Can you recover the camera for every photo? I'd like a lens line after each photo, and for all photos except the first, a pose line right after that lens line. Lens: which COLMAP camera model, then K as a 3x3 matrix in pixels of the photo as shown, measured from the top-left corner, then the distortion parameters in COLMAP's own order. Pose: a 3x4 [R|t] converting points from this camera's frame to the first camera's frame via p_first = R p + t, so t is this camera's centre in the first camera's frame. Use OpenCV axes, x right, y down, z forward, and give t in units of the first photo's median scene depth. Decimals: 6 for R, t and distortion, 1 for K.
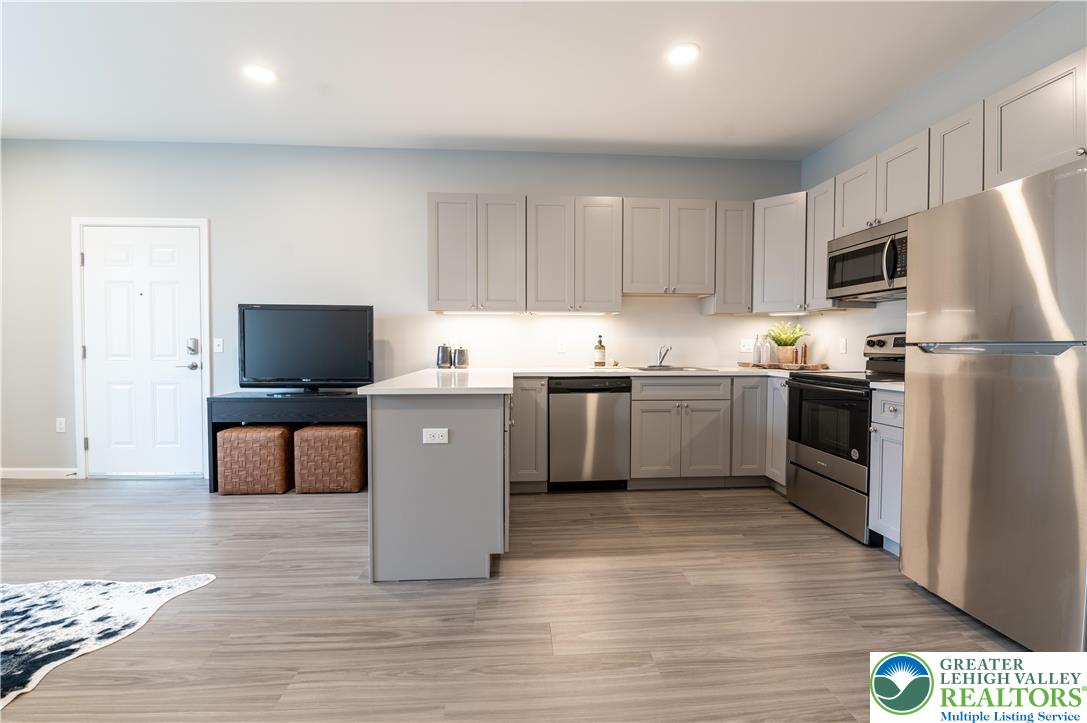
lens RADIAL K [[471.4, 0, 549.4], [0, 471.4, 359.1], [0, 0, 1]] dist [-0.004958, -0.008055]
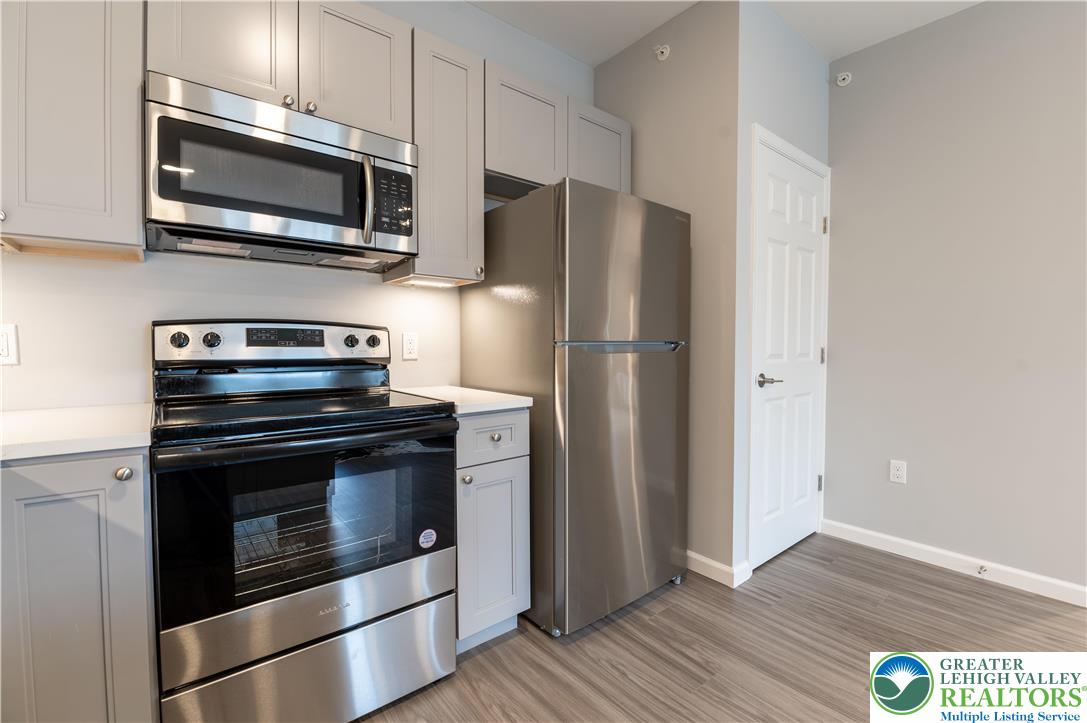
lens RADIAL K [[471.4, 0, 551.5], [0, 471.4, 359.5], [0, 0, 1]] dist [-0.004958, -0.008055]
pose [[-0.588099, -0.031378, 0.808180, 0.090079], [0.017490, 0.998520, 0.051495, -0.028648], [-0.808600, 0.044419, -0.586680, 0.921971]]
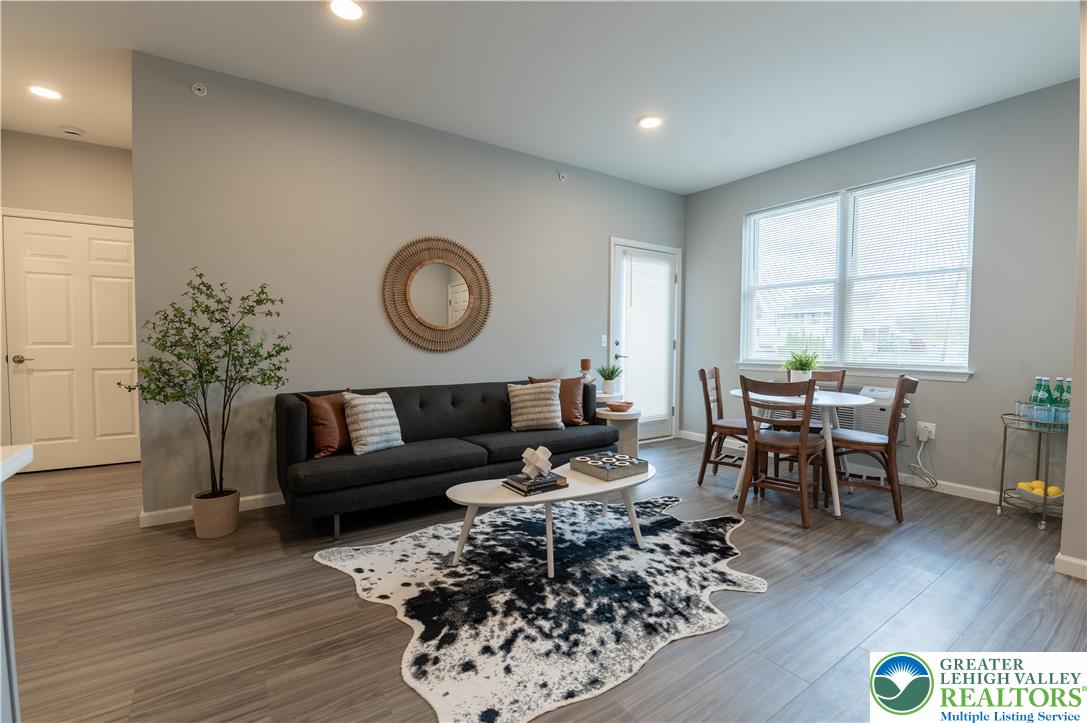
lens RADIAL K [[471.4, 0, 552.5], [0, 471.4, 357.6], [0, 0, 1]] dist [-0.004958, -0.008055]
pose [[-0.861845, 0.010585, -0.507061, -0.362637], [-0.022476, 0.998003, 0.059035, -0.029442], [0.506673, 0.062276, -0.859886, 0.960607]]
